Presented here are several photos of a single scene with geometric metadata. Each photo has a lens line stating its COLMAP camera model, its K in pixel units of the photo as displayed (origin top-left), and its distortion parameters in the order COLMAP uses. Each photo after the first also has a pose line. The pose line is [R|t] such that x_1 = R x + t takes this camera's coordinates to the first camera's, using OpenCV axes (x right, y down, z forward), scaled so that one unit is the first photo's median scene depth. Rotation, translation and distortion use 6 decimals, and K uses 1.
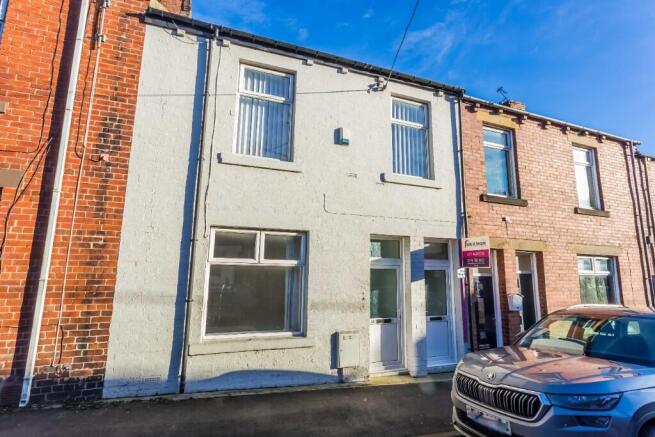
lens RADIAL K [[347.5, 0, 328.6], [0, 347.5, 217.1], [0, 0, 1]] dist [0.001168, 0.001005]
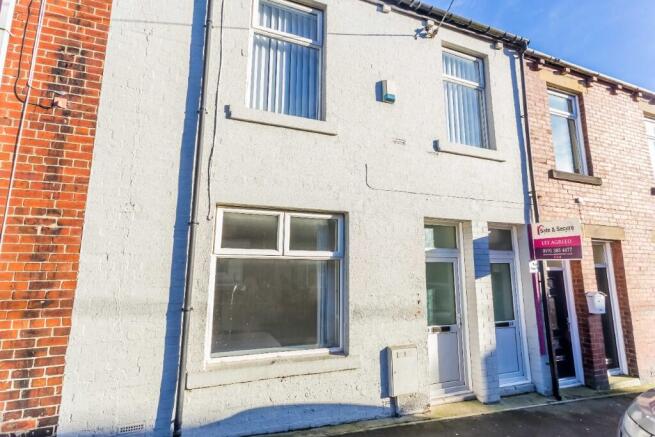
lens RADIAL K [[320.3, 0, 326.0], [0, 320.3, 218.0], [0, 0, 1]] dist [0.009849, -0.000004]
pose [[0.999956, -0.008527, 0.003947, -0.106892], [0.008515, 0.999960, 0.002870, 0.049760], [-0.003971, -0.002837, 0.999988, 0.309192]]
